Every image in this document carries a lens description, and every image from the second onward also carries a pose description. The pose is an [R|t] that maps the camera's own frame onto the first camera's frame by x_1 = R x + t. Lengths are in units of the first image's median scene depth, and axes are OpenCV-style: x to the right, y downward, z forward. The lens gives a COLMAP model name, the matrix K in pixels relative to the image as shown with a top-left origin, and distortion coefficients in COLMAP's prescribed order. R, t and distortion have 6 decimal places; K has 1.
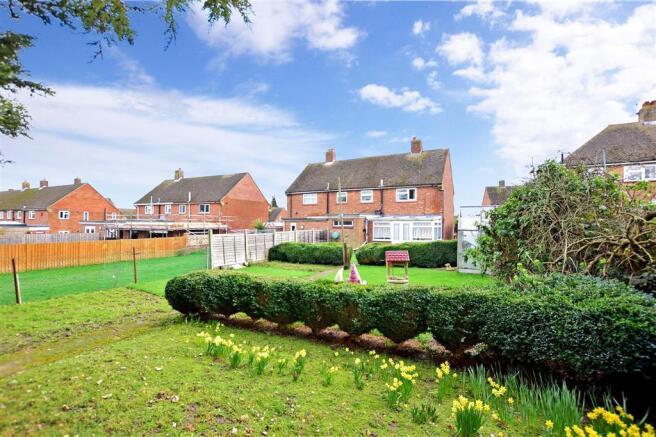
lens RADIAL K [[286.0, 0, 328.0], [0, 286.0, 231.7], [0, 0, 1]] dist [0.000109, 0.000013]
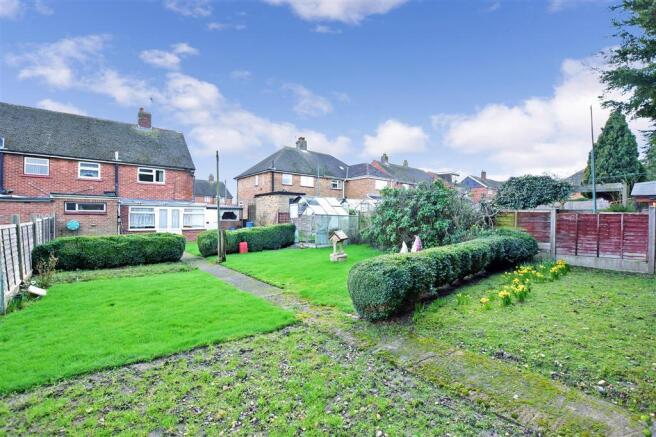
lens RADIAL K [[289.8, 0, 328.0], [0, 289.8, 218.5], [0, 0, 1]] dist [-0.000073, -0.000029]
pose [[0.425592, -0.010323, 0.904856, -0.292716], [0.008846, 0.999935, 0.007247, -0.002353], [-0.904872, 0.004920, 0.425655, 0.151197]]
